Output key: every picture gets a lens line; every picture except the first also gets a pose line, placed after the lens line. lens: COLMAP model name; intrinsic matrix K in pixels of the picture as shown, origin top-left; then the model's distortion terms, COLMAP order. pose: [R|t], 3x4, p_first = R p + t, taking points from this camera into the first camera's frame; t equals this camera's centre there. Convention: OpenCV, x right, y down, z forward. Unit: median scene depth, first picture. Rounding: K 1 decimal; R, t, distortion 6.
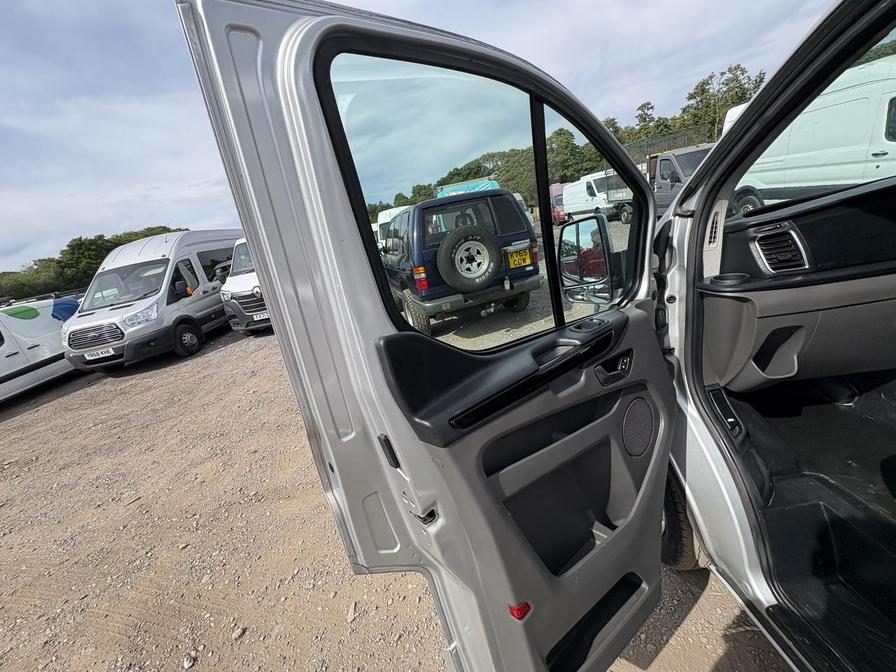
lens RADIAL K [[358.2, 0, 446.9], [0, 358.2, 333.9], [0, 0, 1]] dist [0.000282, -0.000067]
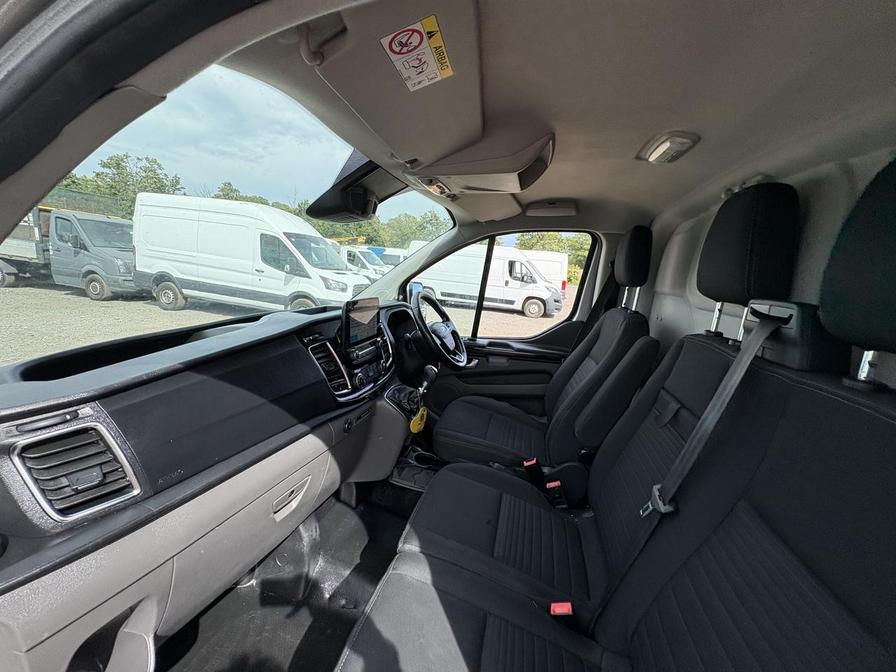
lens RADIAL K [[358.2, 0, 446.9], [0, 358.2, 333.9], [0, 0, 1]] dist [0.000282, -0.000067]
pose [[0.244711, 0.040888, 0.968734, 0.509846], [0.162990, 0.983158, -0.082670, -0.251032], [-0.955799, 0.178125, 0.233925, 0.344073]]
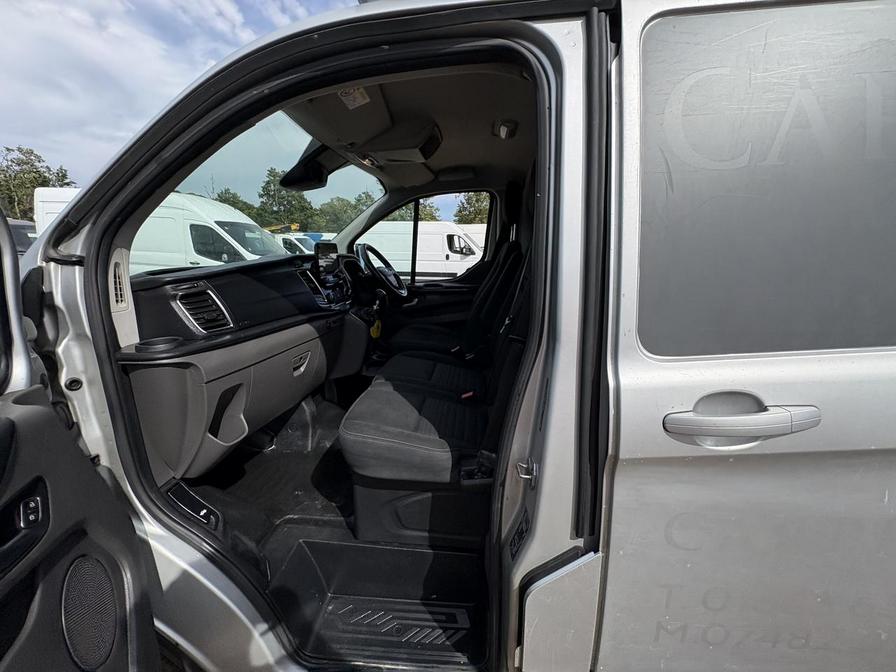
lens RADIAL K [[357.6, 0, 448.0], [0, 357.6, 336.0], [0, 0, 1]] dist [0.002645, -0.000154]
pose [[0.107965, -0.035567, 0.993518, 0.054878], [0.278306, 0.960484, 0.004141, 0.005917], [-0.954405, 0.276055, 0.113597, 0.261998]]
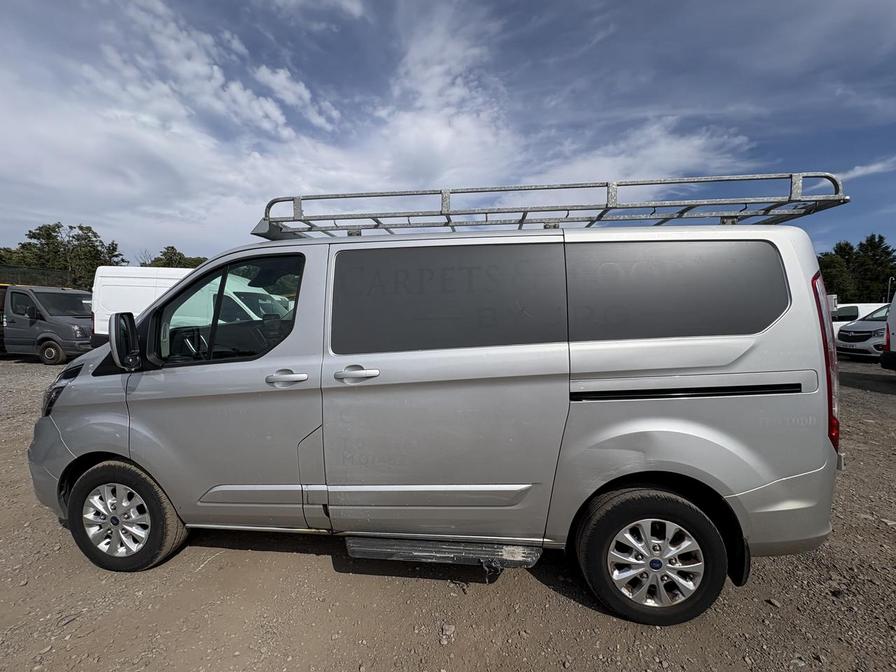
lens RADIAL K [[359.2, 0, 453.3], [0, 359.2, 342.3], [0, 0, 1]] dist [-0.002509, -0.000519]
pose [[0.133495, 0.126812, 0.982903, -0.947391], [0.263313, 0.951595, -0.158535, 0.480841], [-0.955429, 0.279974, 0.093642, -0.666916]]
